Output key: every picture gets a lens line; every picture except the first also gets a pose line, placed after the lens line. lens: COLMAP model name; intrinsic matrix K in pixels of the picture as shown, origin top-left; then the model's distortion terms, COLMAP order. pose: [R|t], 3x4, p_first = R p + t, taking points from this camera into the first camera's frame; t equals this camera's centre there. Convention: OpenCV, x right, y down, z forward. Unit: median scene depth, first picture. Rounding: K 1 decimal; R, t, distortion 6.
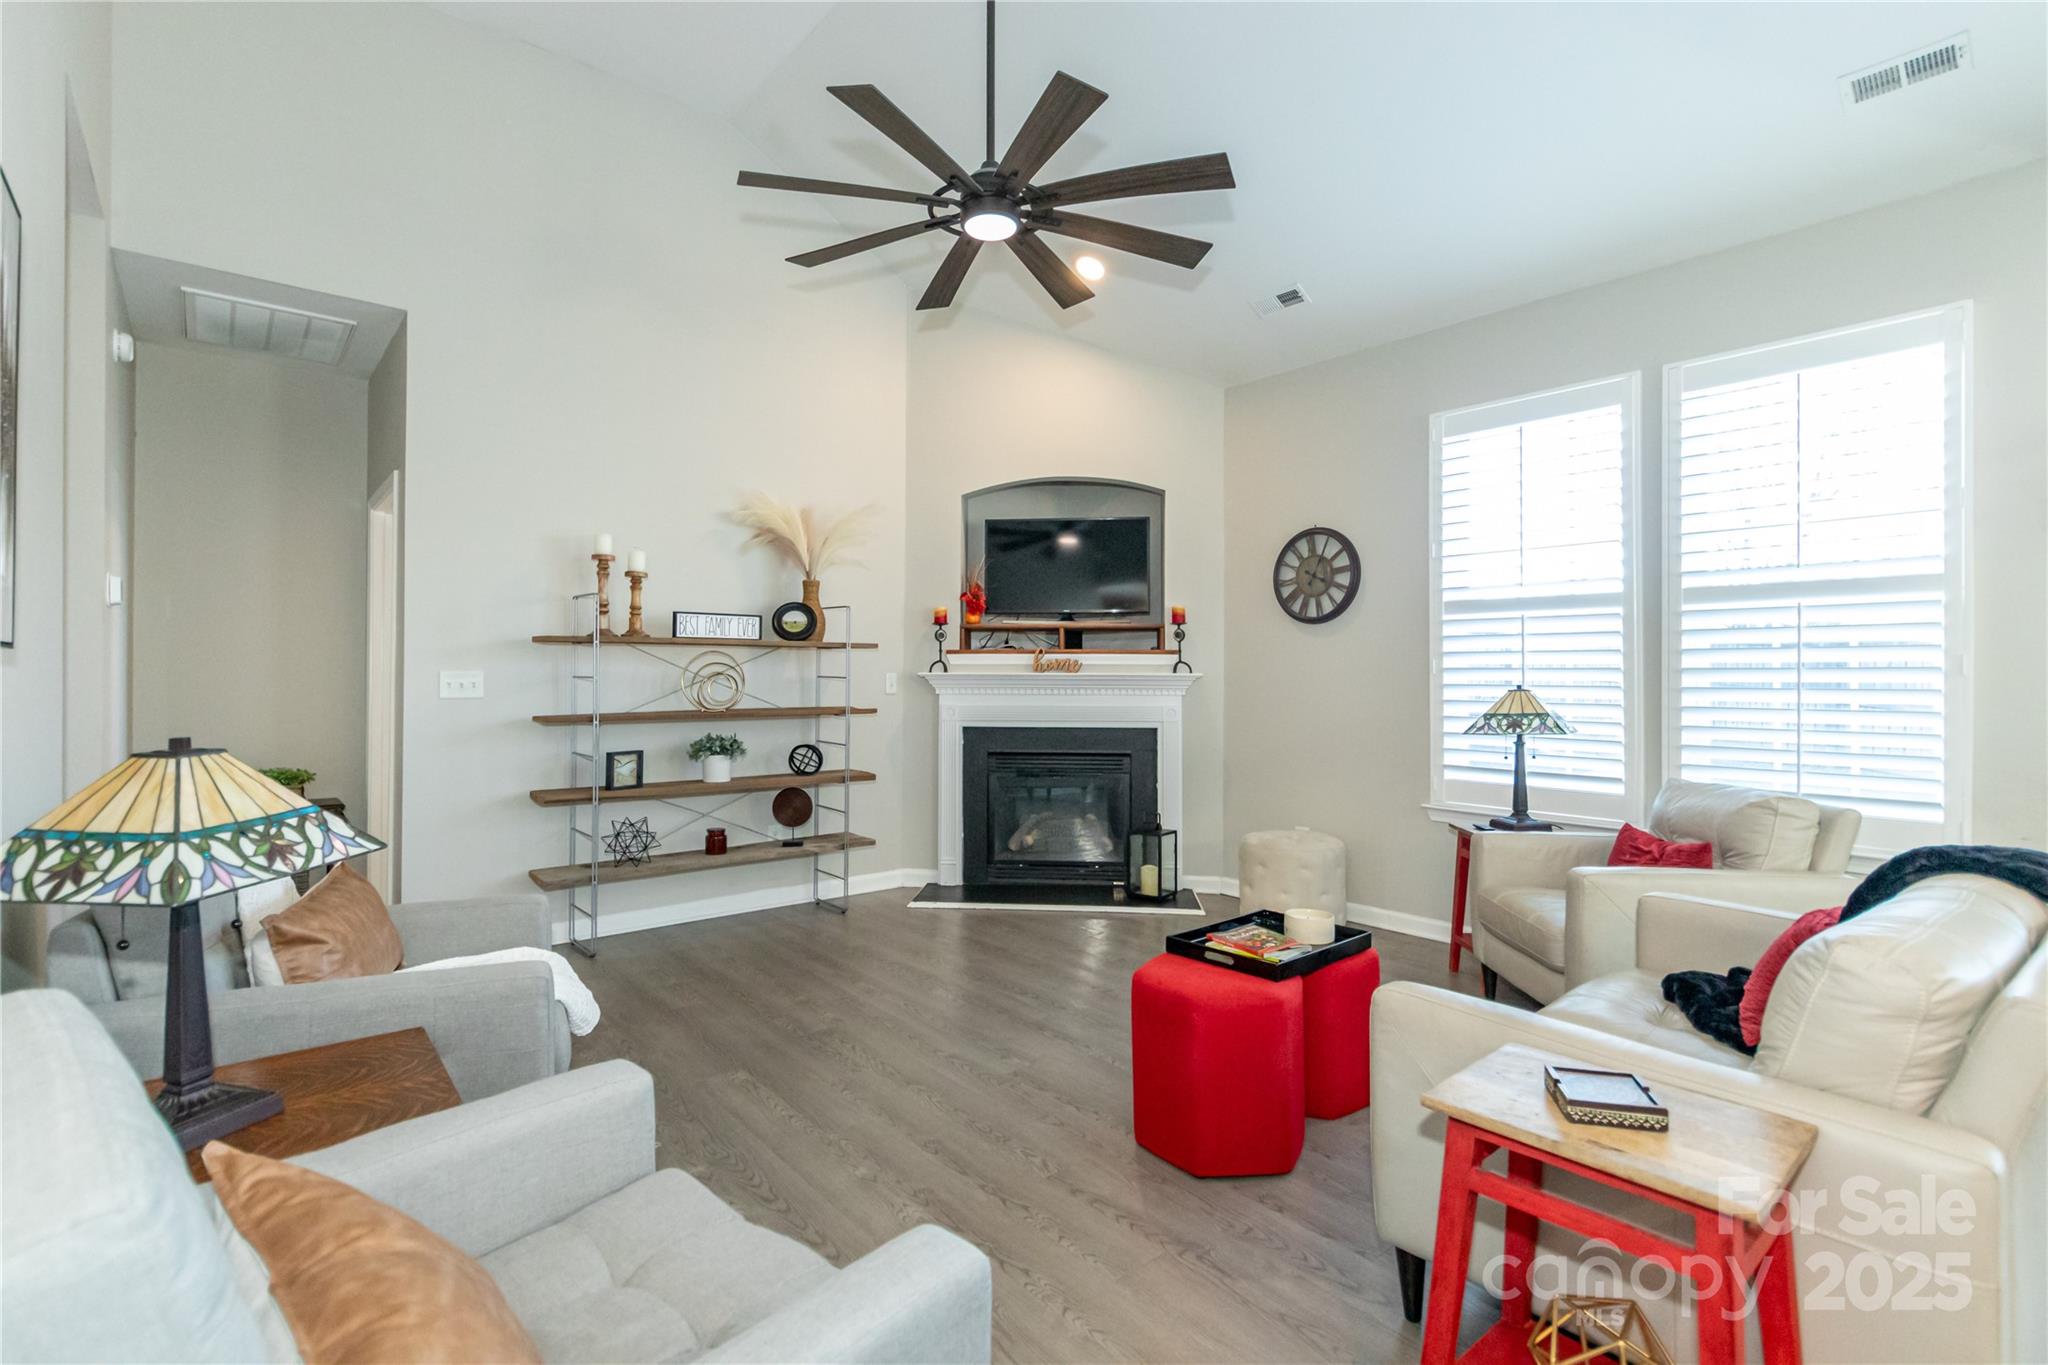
lens RADIAL K [[953.4, 0, 1024.6], [0, 953.4, 680.8], [0, 0, 1]] dist [0.007586, -0.004145]
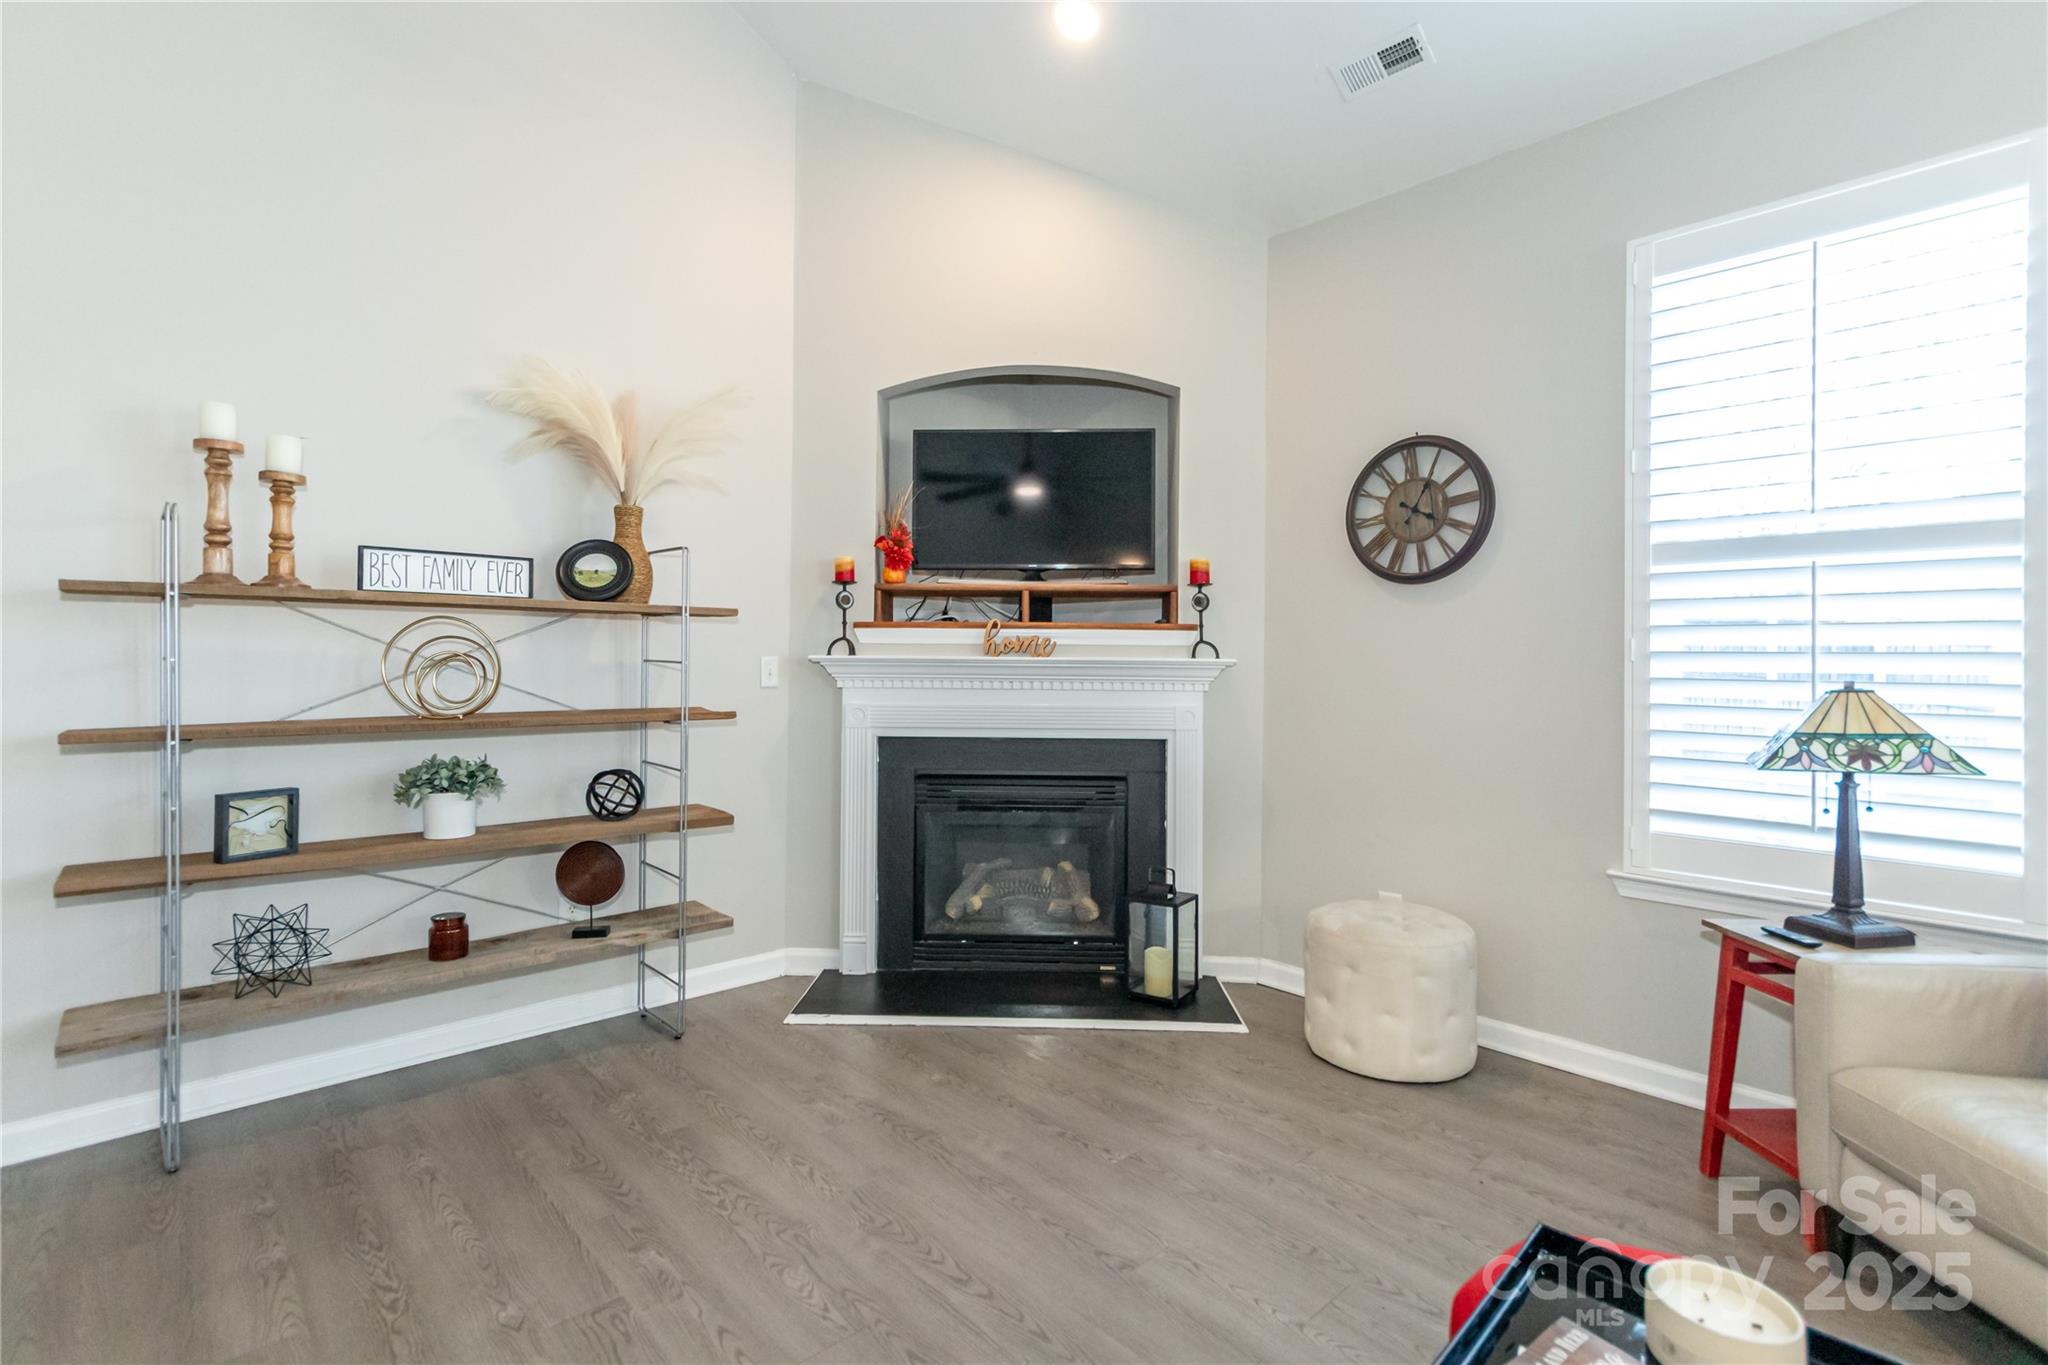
lens RADIAL K [[953.4, 0, 1025.7], [0, 953.4, 665.1], [0, 0, 1]] dist [0.007586, -0.004145]
pose [[0.998427, 0.004859, 0.055854, 0.001702], [-0.004756, 0.999987, -0.001979, -0.001354], [-0.055863, 0.001710, 0.998437, 0.372242]]
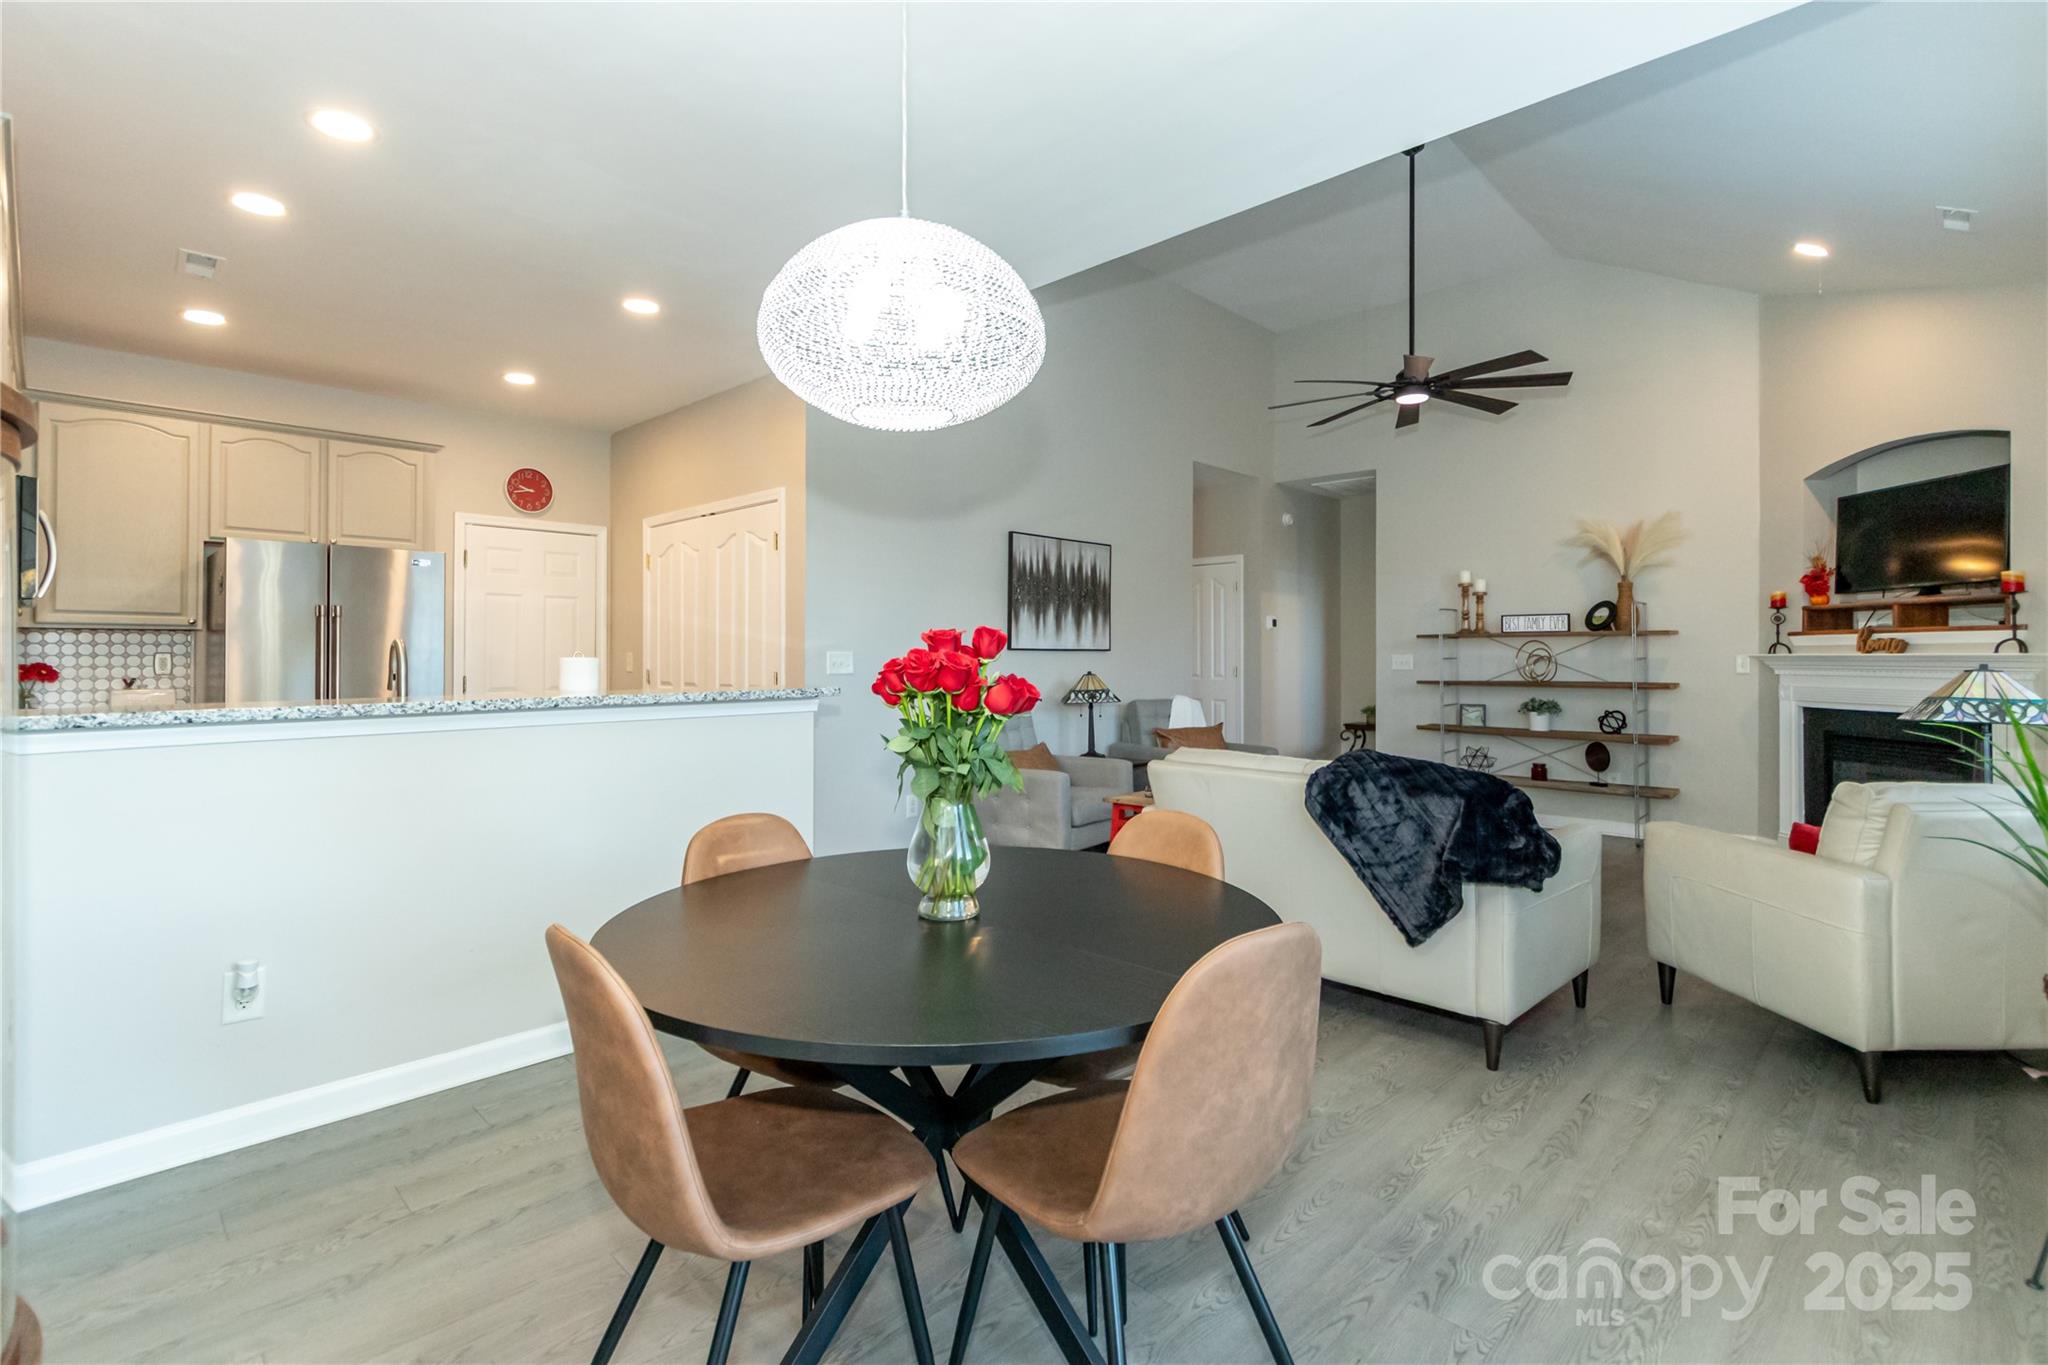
lens RADIAL K [[953.4, 0, 1013.8], [0, 953.4, 667.8], [0, 0, 1]] dist [0.007586, -0.004145]
pose [[0.098563, 0.005399, -0.995116, 0.996337], [-0.007763, 0.999959, 0.004657, 0.009519], [0.995101, 0.007266, 0.098600, 0.066183]]
